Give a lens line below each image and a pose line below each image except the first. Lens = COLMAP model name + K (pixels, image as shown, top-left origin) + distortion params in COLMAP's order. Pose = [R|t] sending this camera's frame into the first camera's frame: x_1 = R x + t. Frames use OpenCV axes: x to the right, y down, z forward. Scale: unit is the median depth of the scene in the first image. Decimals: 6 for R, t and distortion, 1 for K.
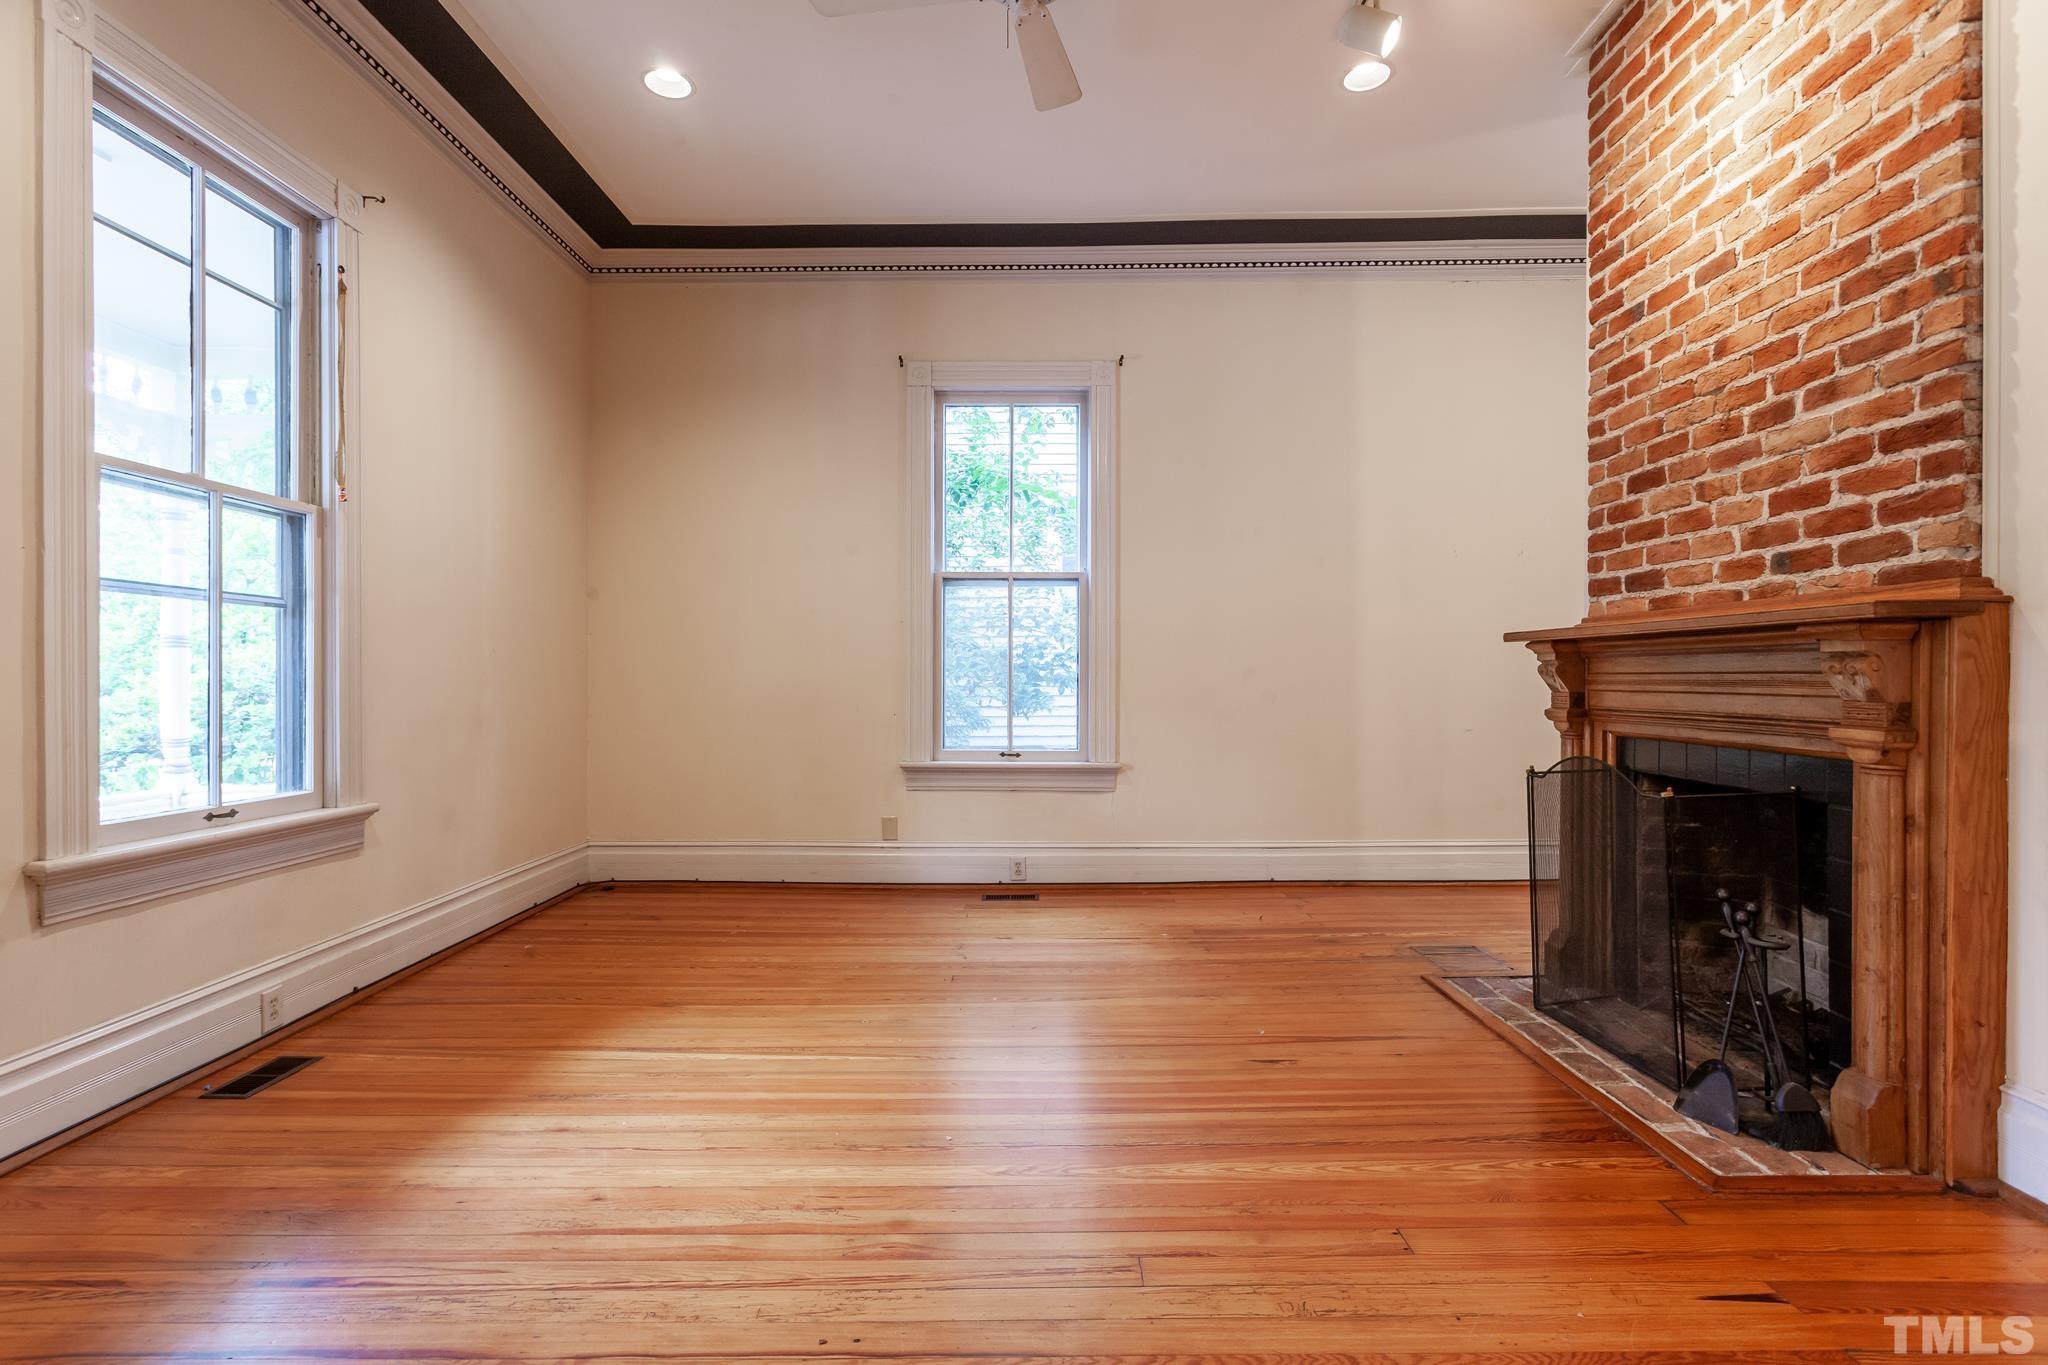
lens RADIAL K [[967.8, 0, 1016.1], [0, 967.8, 696.6], [0, 0, 1]] dist [0.000468, 0.003626]
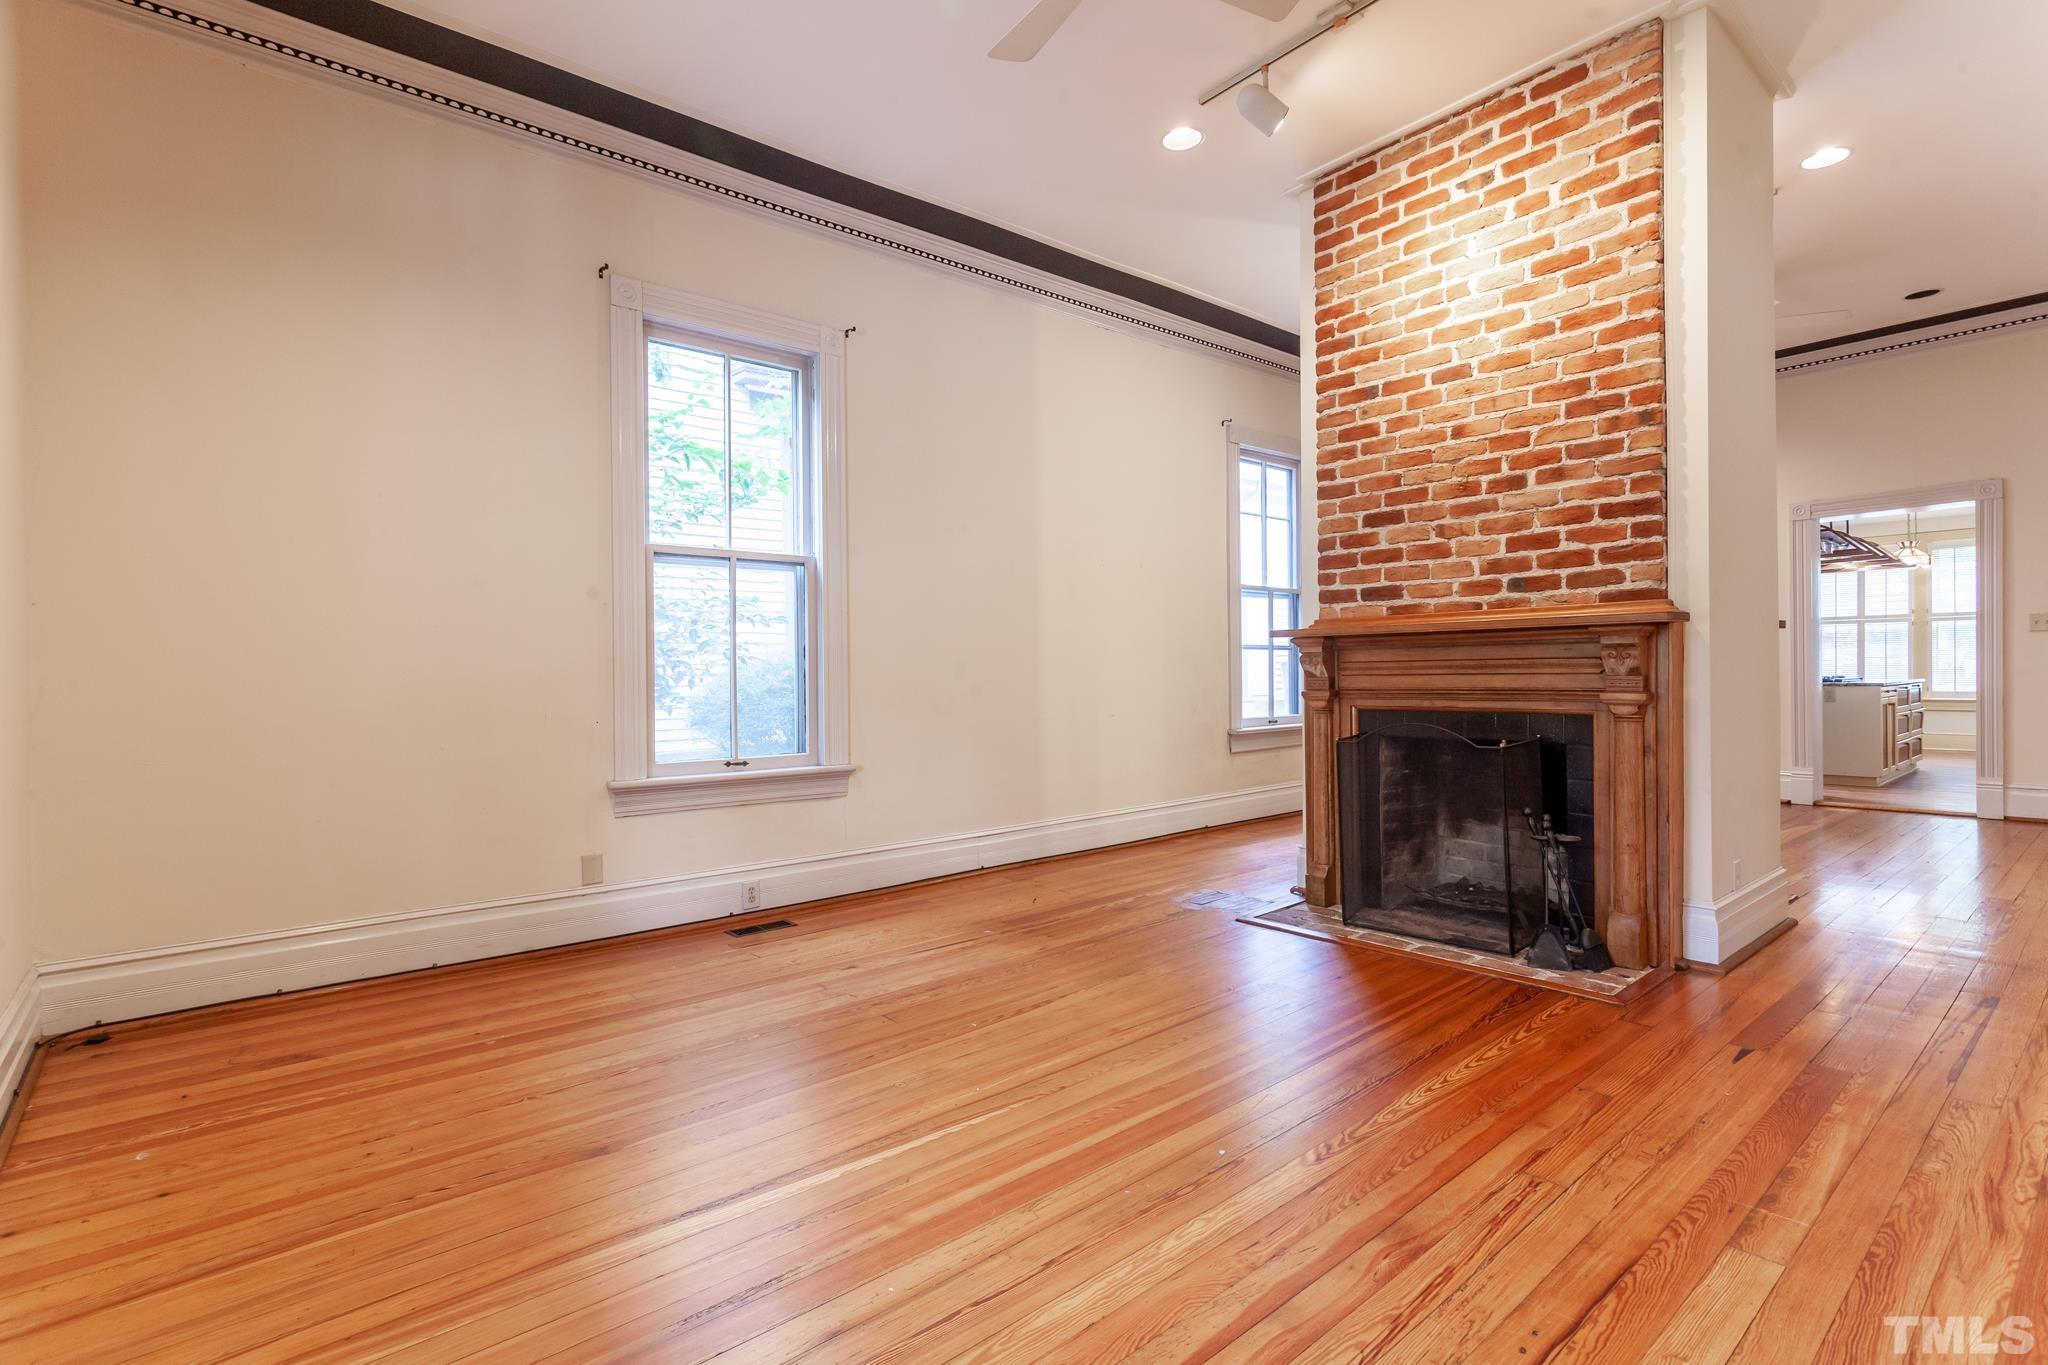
lens RADIAL K [[967.8, 0, 1016.1], [0, 967.8, 696.6], [0, 0, 1]] dist [0.000468, 0.003626]
pose [[0.762685, -0.027117, 0.646201, -0.731339], [0.028205, 0.999565, 0.008657, -0.001799], [-0.646154, 0.011623, 0.763118, 0.360110]]
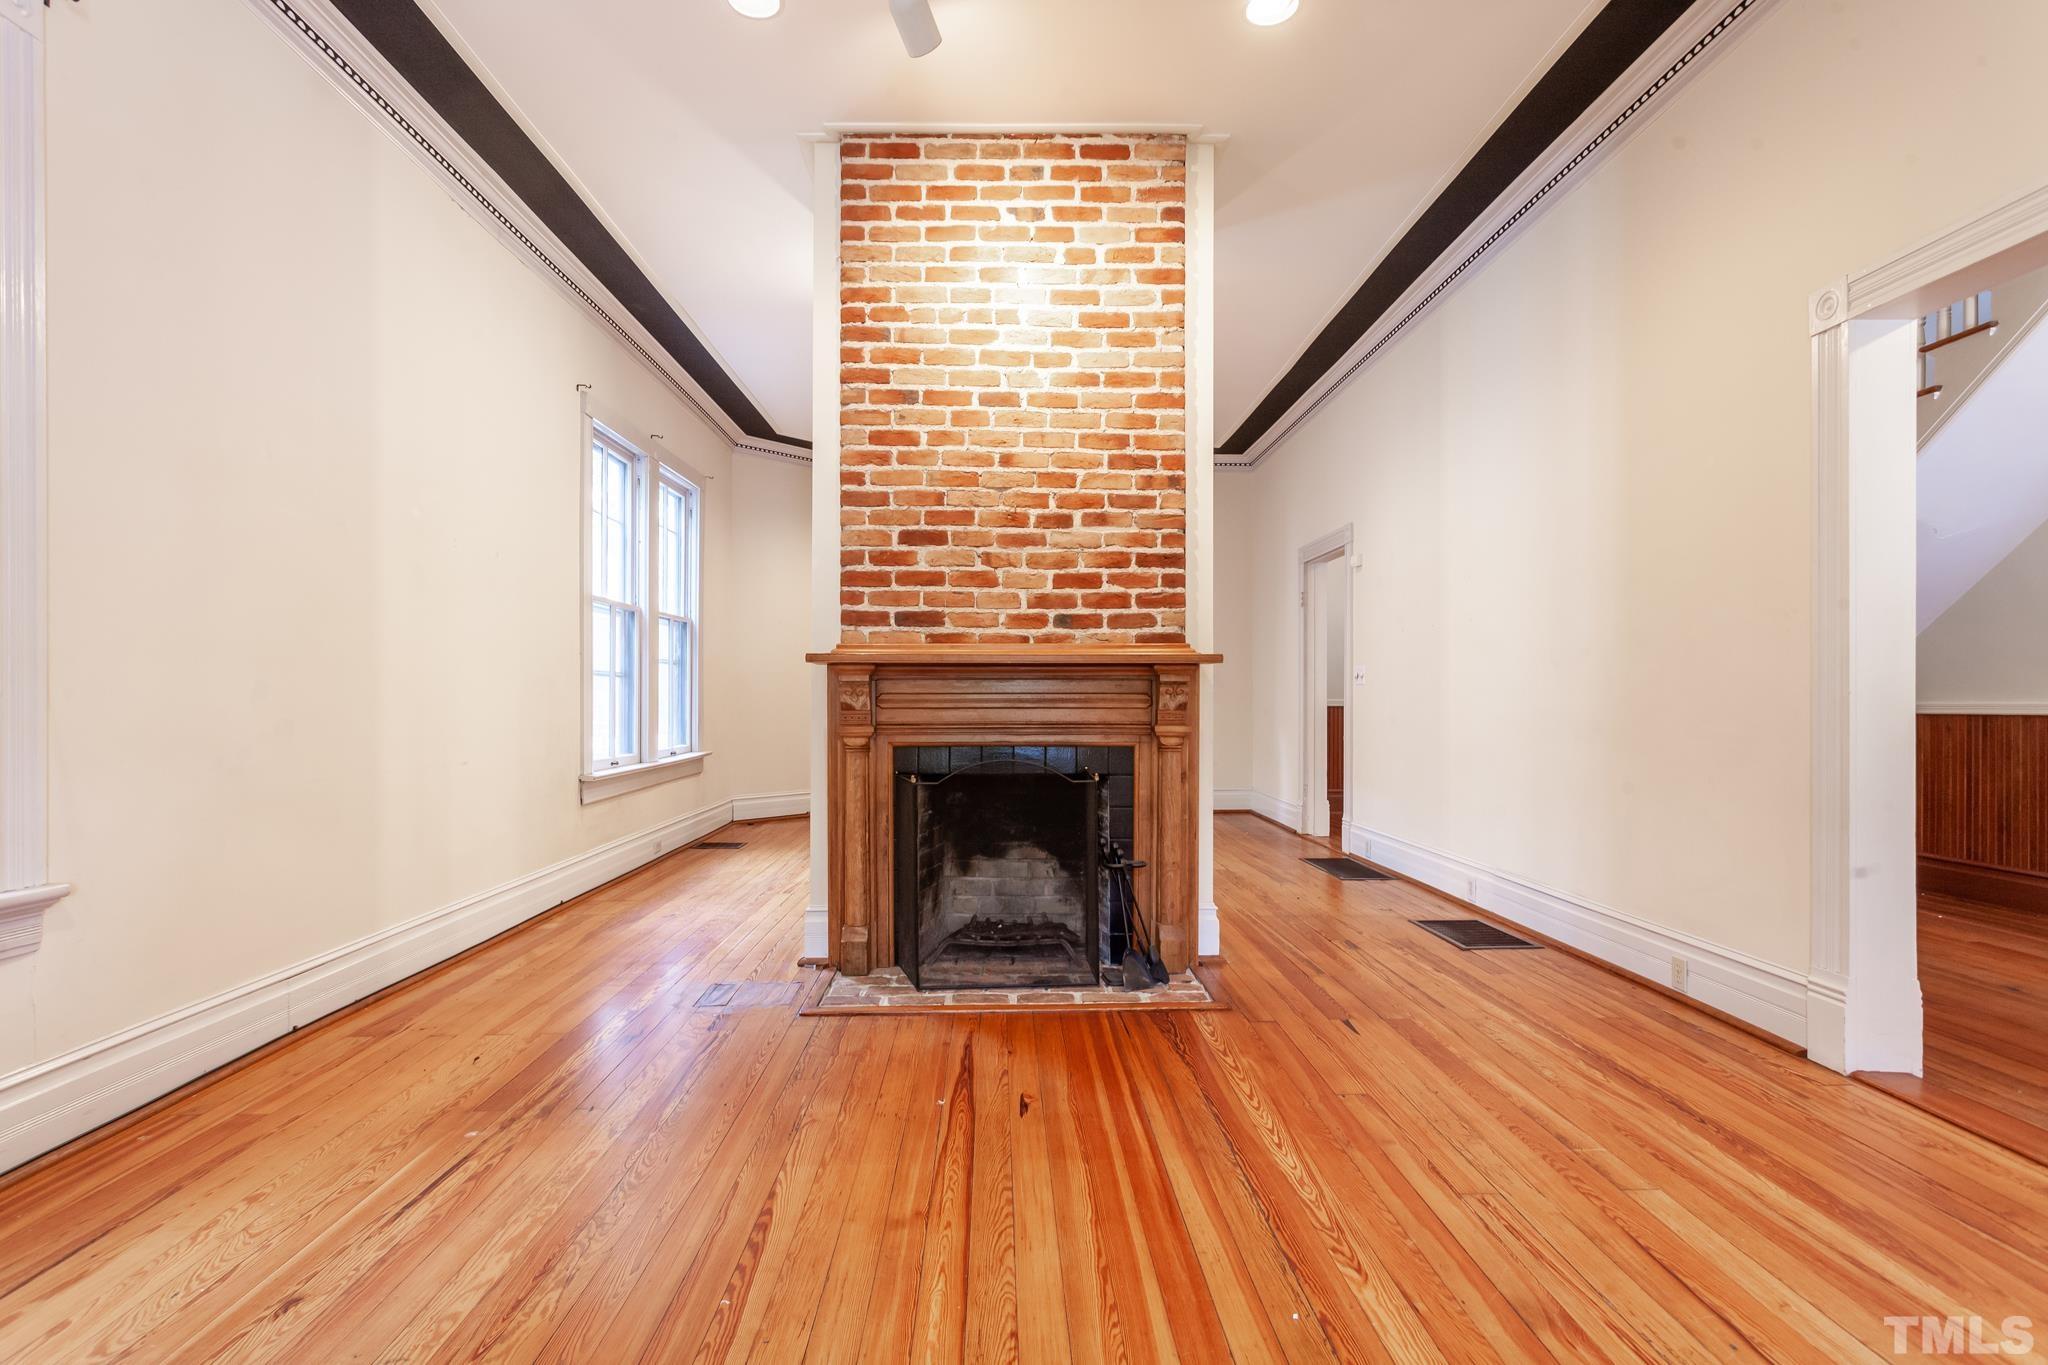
lens RADIAL K [[973.9, 0, 1019.2], [0, 973.9, 716.9], [0, 0, 1]] dist [-0.000367, 0.000960]
pose [[-0.029148, -0.017382, 0.999424, -0.710104], [0.021438, 0.999608, 0.018010, -0.016640], [-0.999345, 0.021951, -0.028764, 1.086577]]
